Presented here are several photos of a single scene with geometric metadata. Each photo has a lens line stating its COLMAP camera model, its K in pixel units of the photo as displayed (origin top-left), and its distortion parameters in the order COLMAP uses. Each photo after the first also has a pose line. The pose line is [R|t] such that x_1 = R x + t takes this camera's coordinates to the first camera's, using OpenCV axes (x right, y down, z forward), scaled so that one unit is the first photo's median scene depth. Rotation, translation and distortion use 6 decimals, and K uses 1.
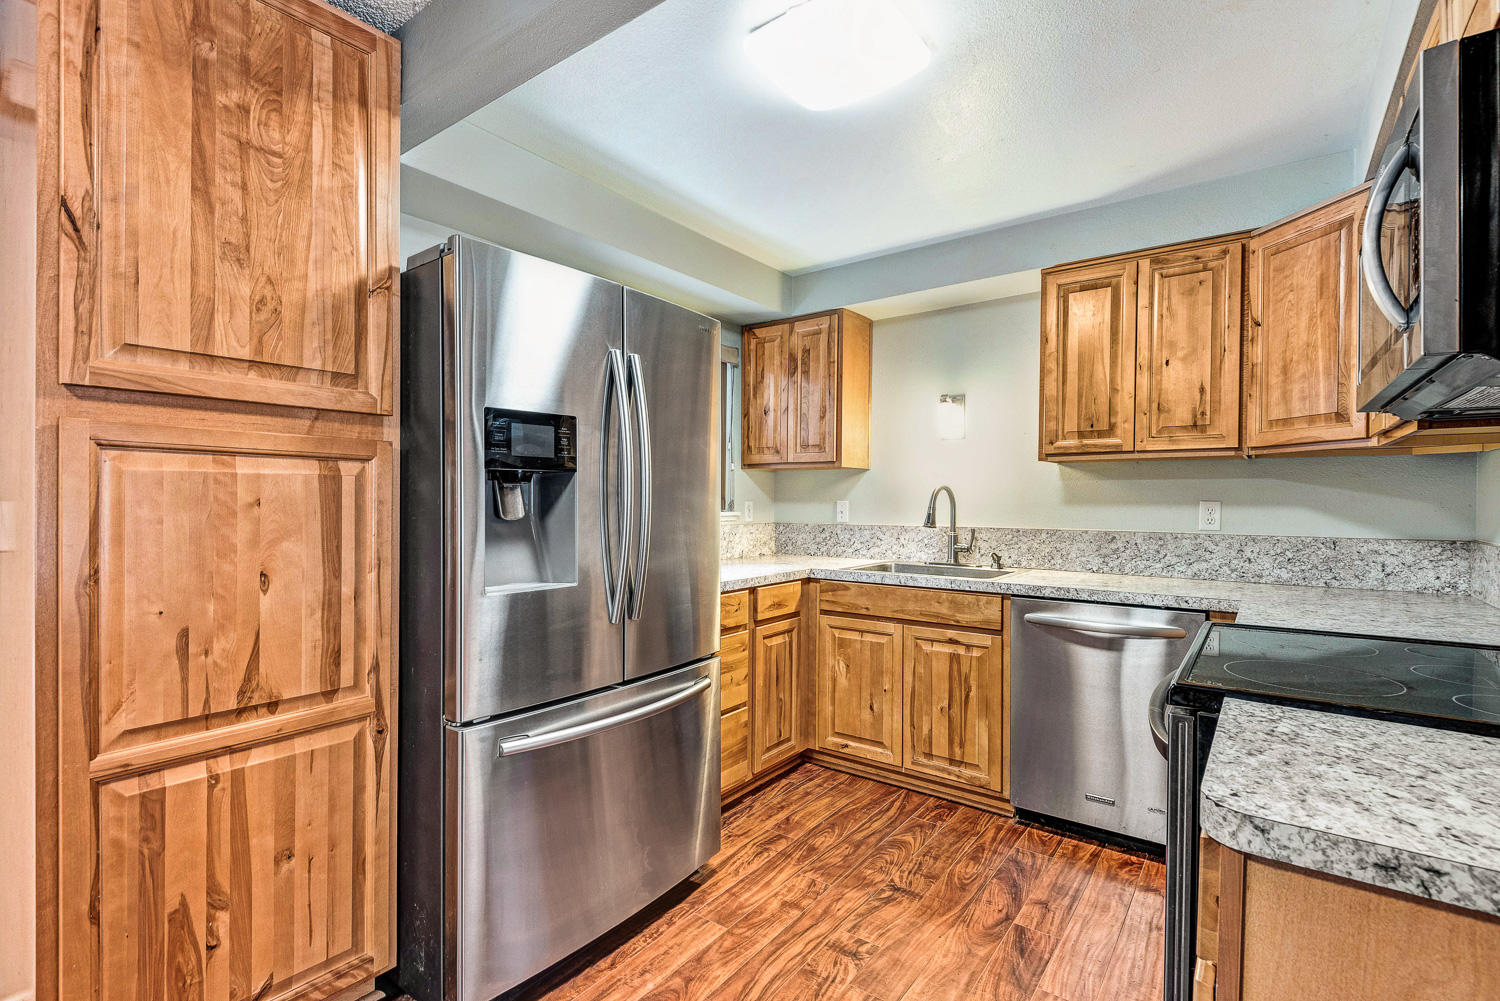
lens RADIAL K [[700.2, 0, 750.0], [0, 700.2, 500.5], [0, 0, 1]] dist [0.016318, -0.011757]
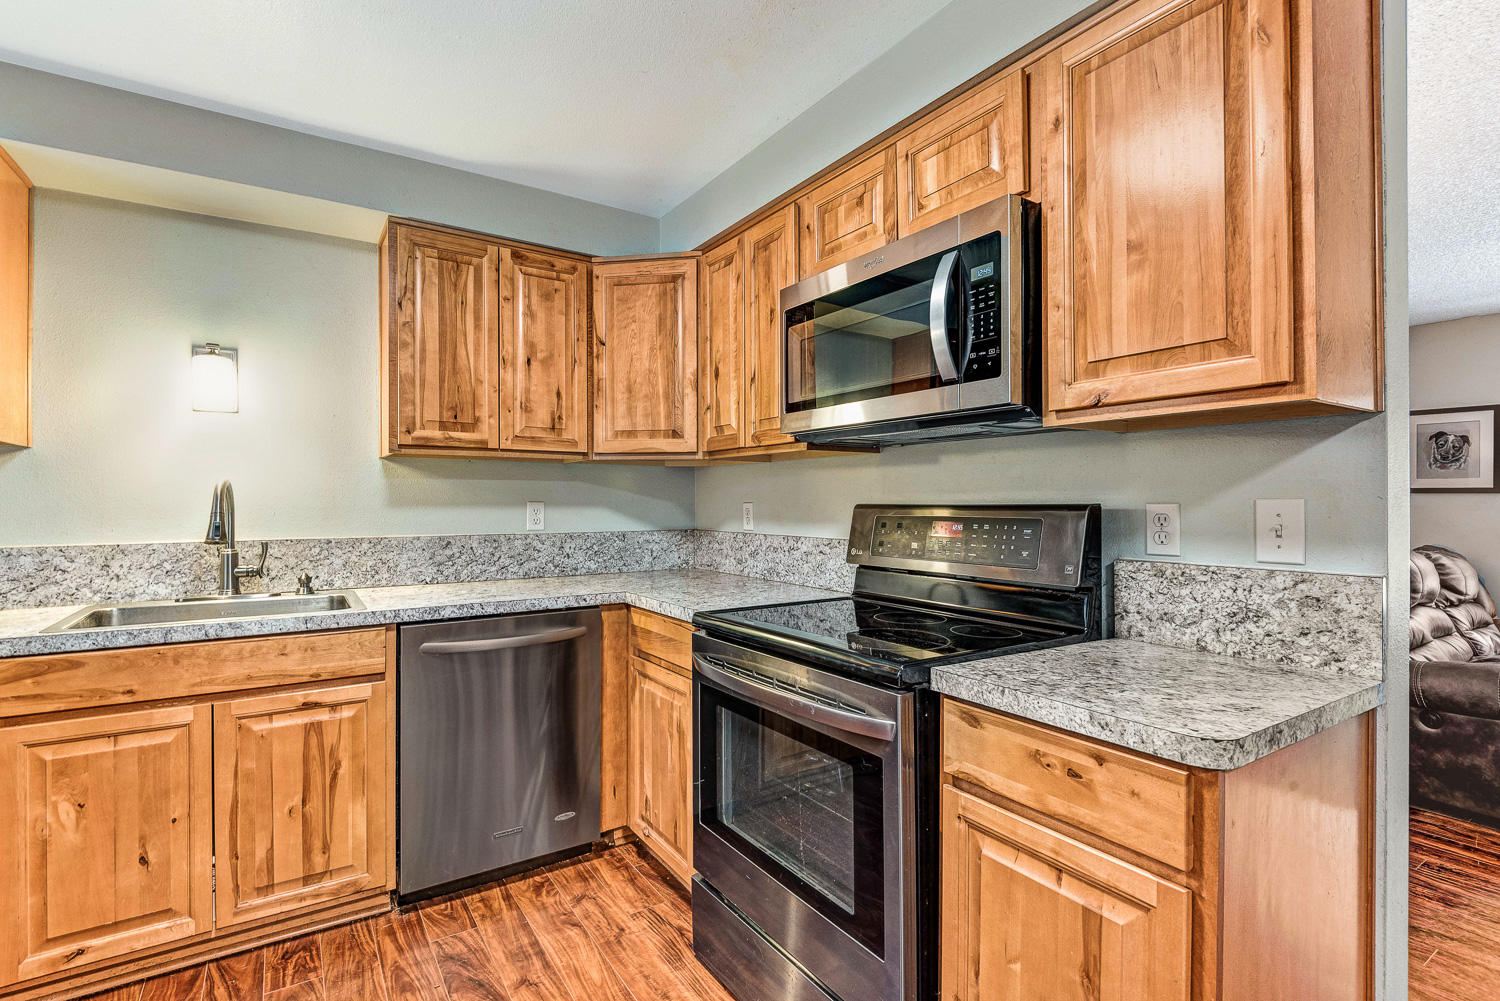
lens RADIAL K [[700.2, 0, 750.0], [0, 700.2, 500.5], [0, 0, 1]] dist [0.016318, -0.011757]
pose [[0.344666, -0.003097, 0.938720, -0.215665], [0.003018, 0.999993, 0.002191, -0.002606], [-0.938721, 0.002078, 0.344672, 0.353259]]
